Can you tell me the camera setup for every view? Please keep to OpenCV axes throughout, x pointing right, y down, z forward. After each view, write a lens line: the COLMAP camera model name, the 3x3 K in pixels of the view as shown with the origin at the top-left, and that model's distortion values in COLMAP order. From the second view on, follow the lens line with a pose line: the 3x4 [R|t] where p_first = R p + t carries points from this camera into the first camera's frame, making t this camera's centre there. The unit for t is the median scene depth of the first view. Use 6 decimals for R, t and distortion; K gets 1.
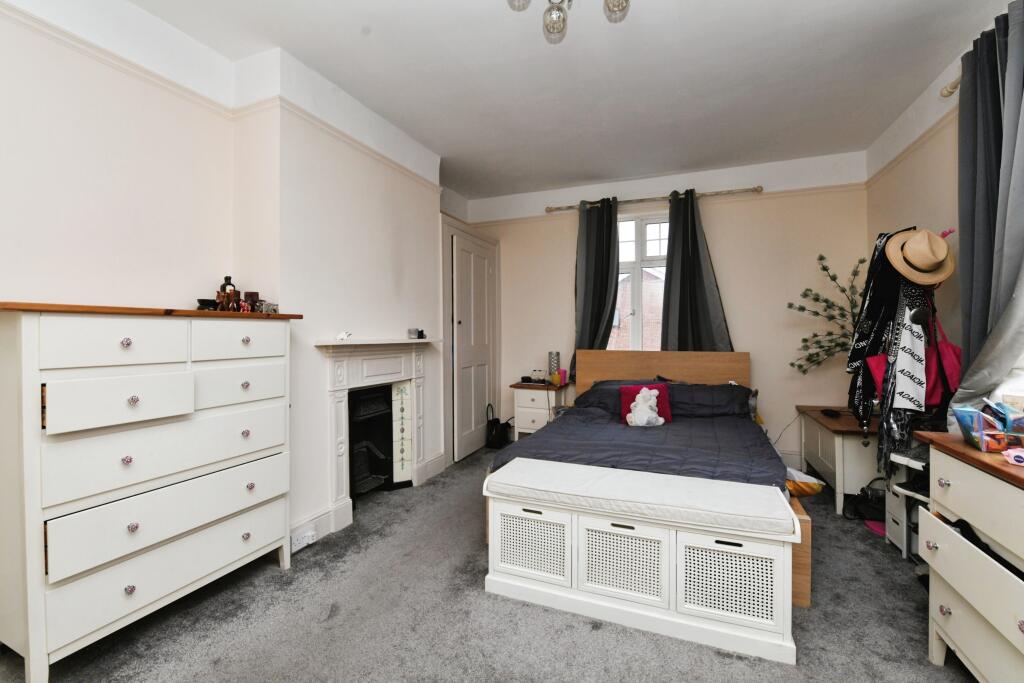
lens RADIAL K [[433.8, 0, 512.0], [0, 433.8, 341.5], [0, 0, 1]] dist [-0.002017, -0.000295]
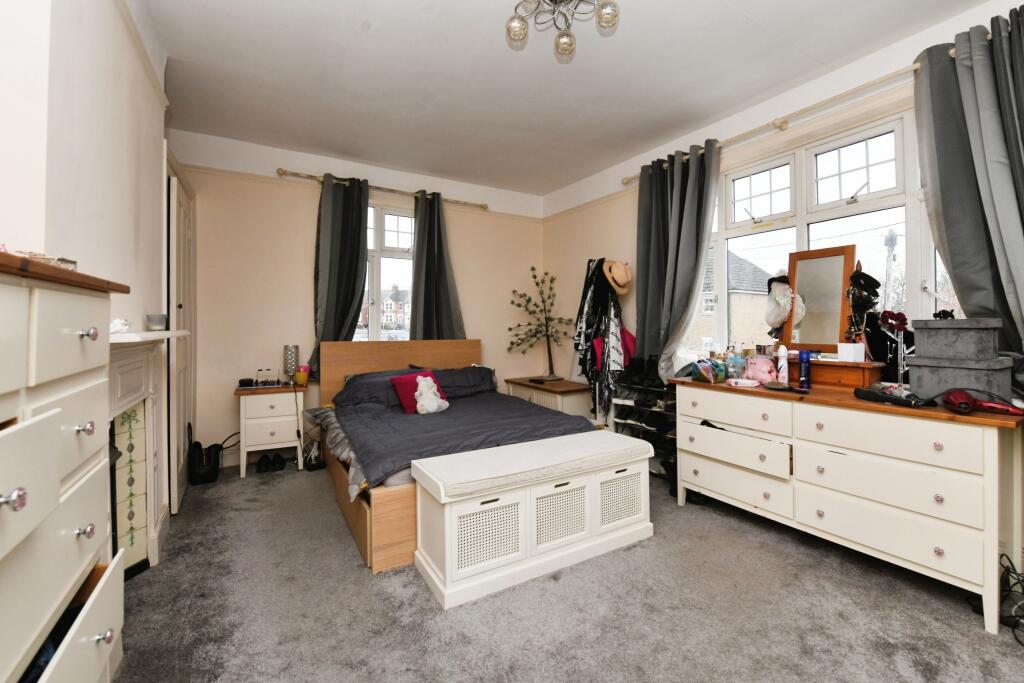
lens RADIAL K [[441.0, 0, 515.7], [0, 441.0, 330.5], [0, 0, 1]] dist [-0.001215, -0.000075]
pose [[0.601867, -0.009373, 0.798541, -0.372661], [0.012981, 0.999914, 0.001952, -0.000918], [-0.798491, 0.009191, 0.601937, 0.175335]]
